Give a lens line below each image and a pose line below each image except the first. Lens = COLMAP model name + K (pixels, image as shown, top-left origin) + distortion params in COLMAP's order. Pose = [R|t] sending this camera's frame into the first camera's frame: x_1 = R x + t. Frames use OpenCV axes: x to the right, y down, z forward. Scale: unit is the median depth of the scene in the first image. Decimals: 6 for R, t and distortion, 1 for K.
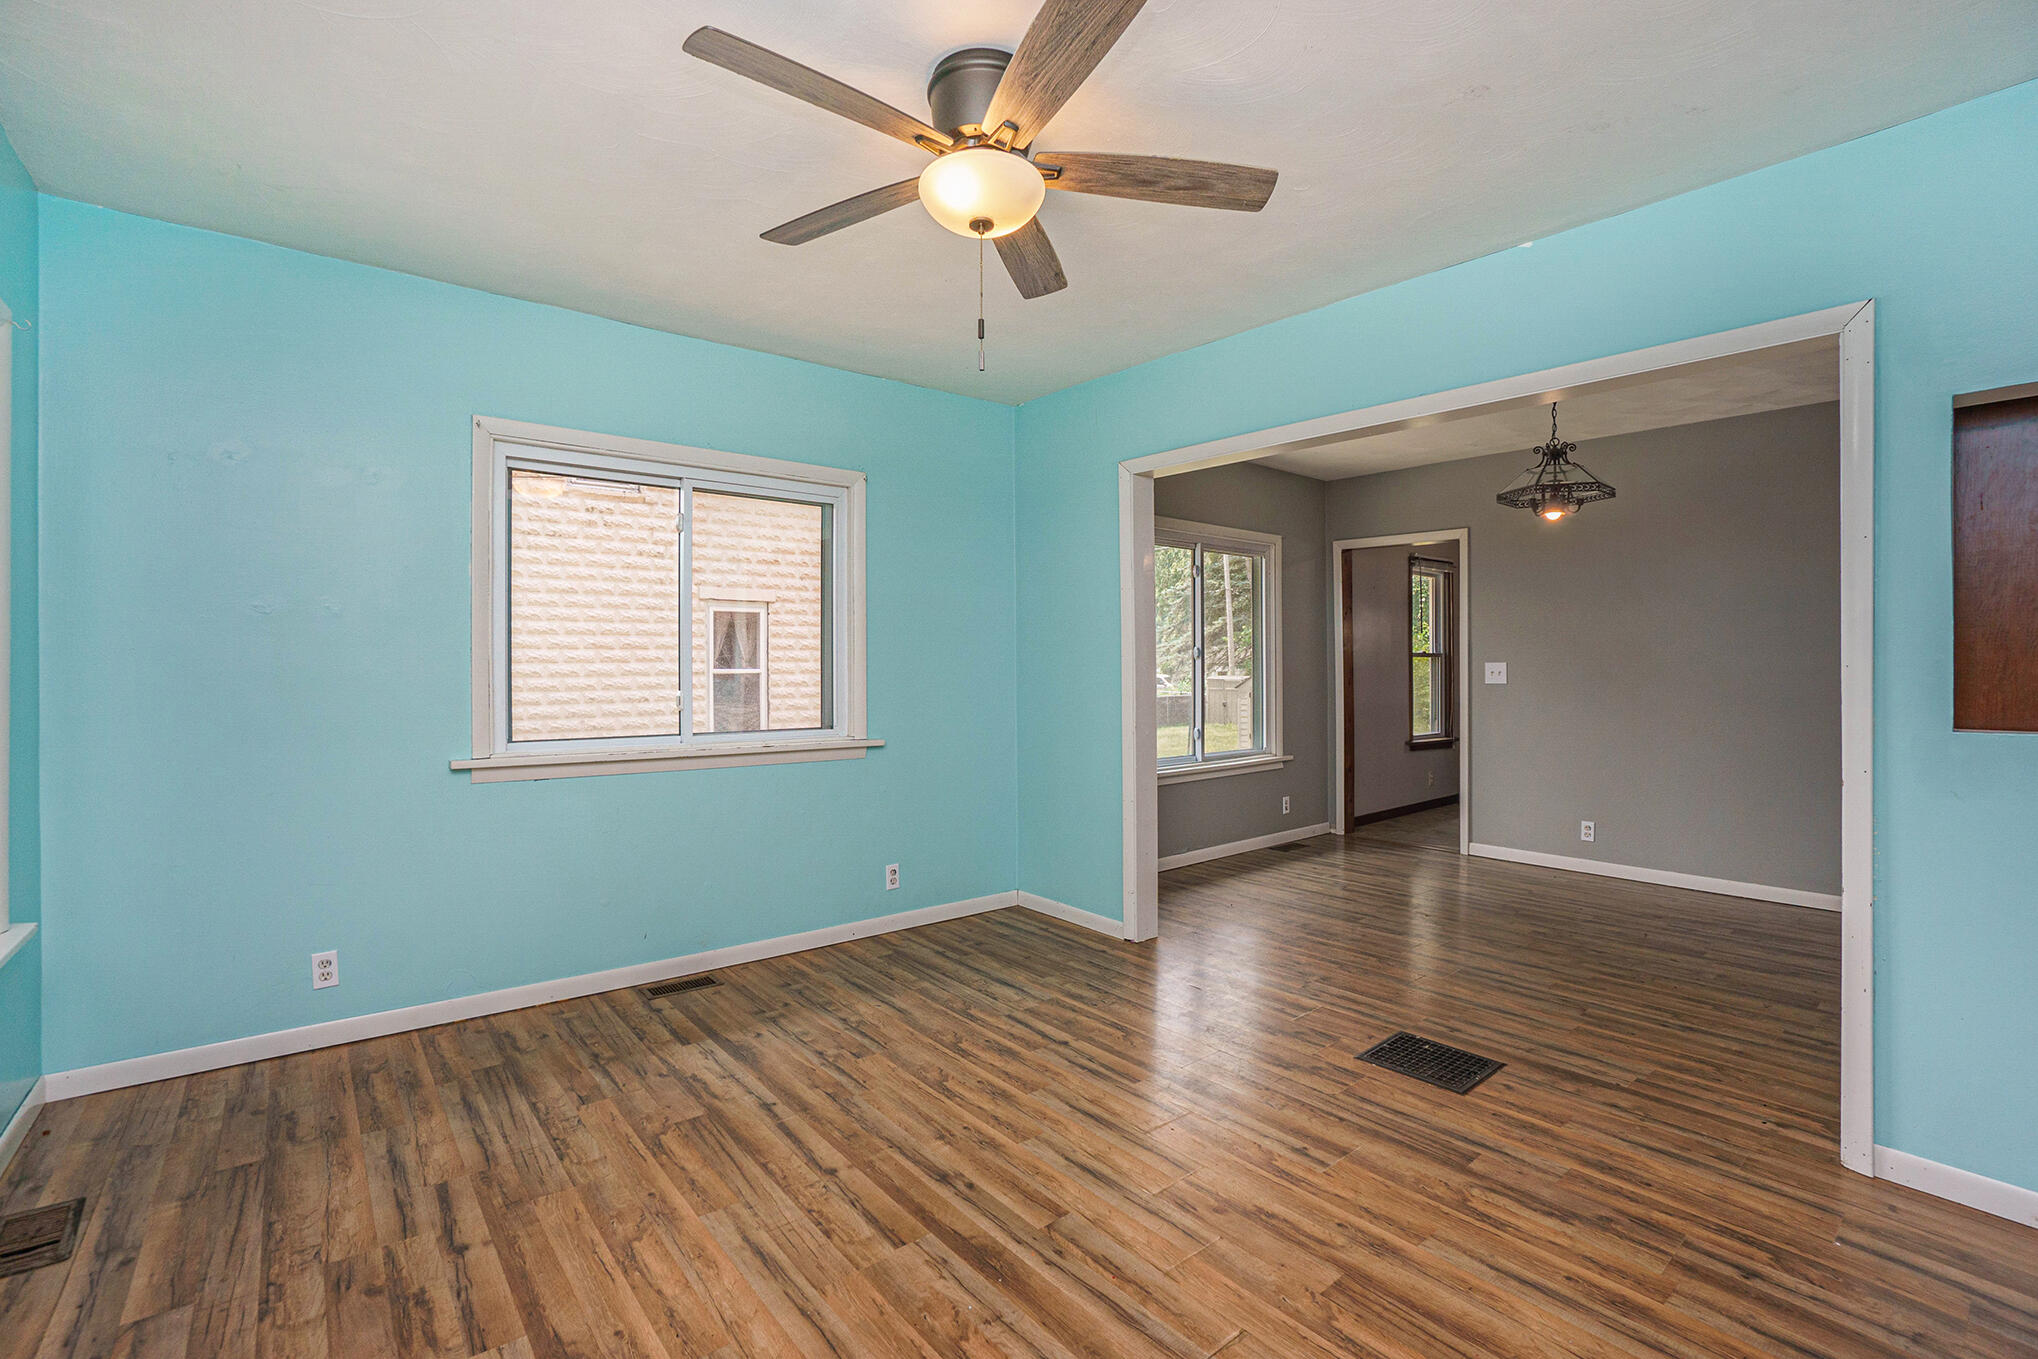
lens RADIAL K [[878.6, 0, 1017.7], [0, 878.6, 678.7], [0, 0, 1]] dist [0.021074, 0.001283]
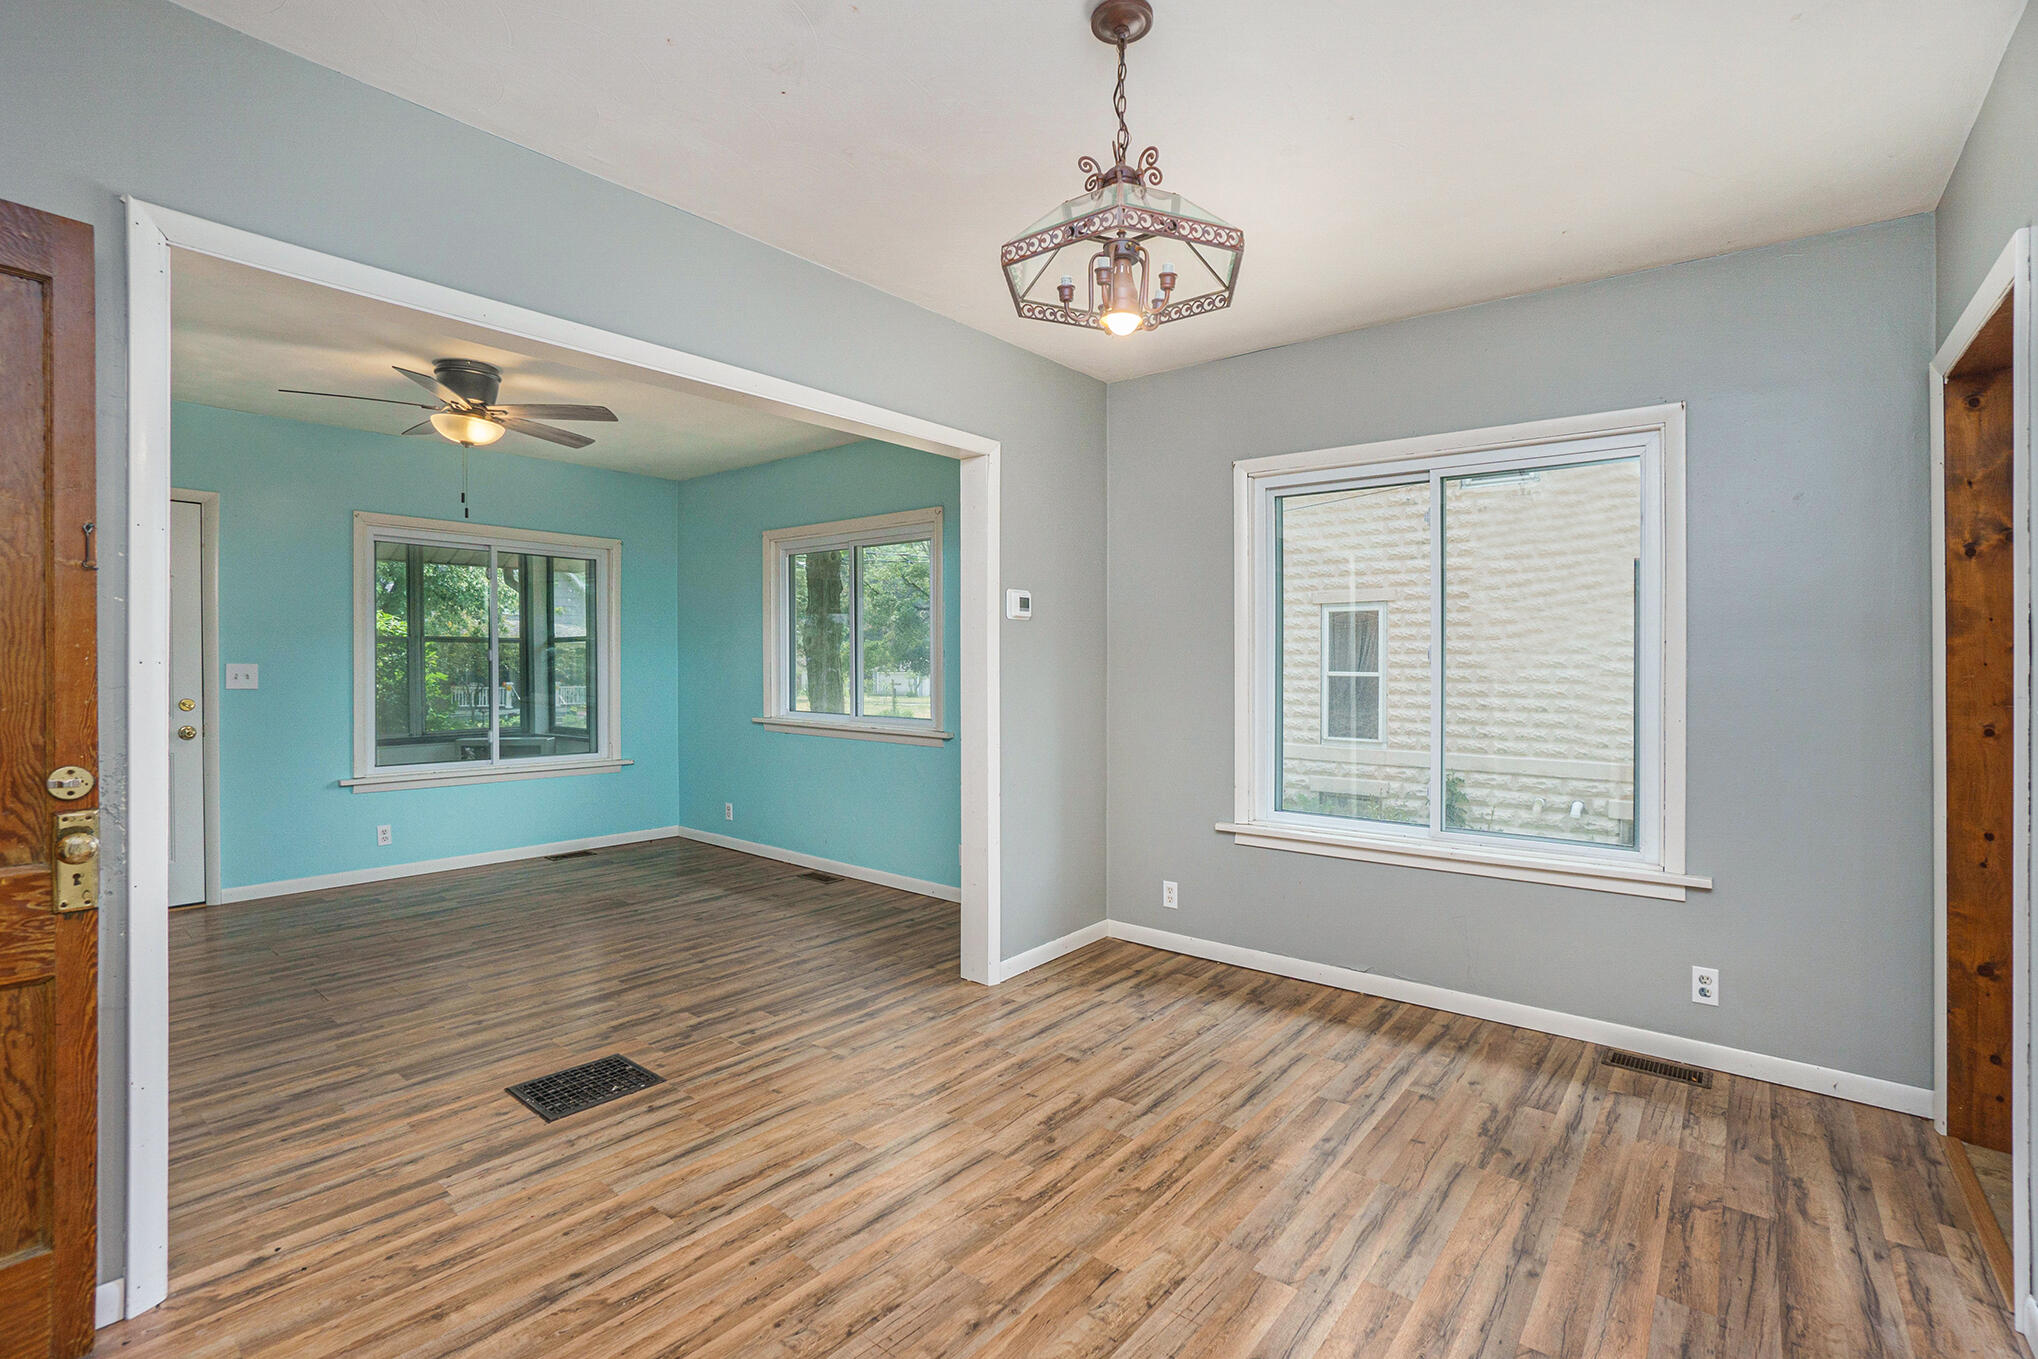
lens RADIAL K [[878.6, 0, 1014.5], [0, 878.6, 682.1], [0, 0, 1]] dist [0.021074, 0.001283]
pose [[0.159767, -0.000444, -0.987155, 1.436694], [-0.005515, 0.999984, -0.001342, -0.000933], [0.987139, 0.005659, 0.159762, 1.265942]]
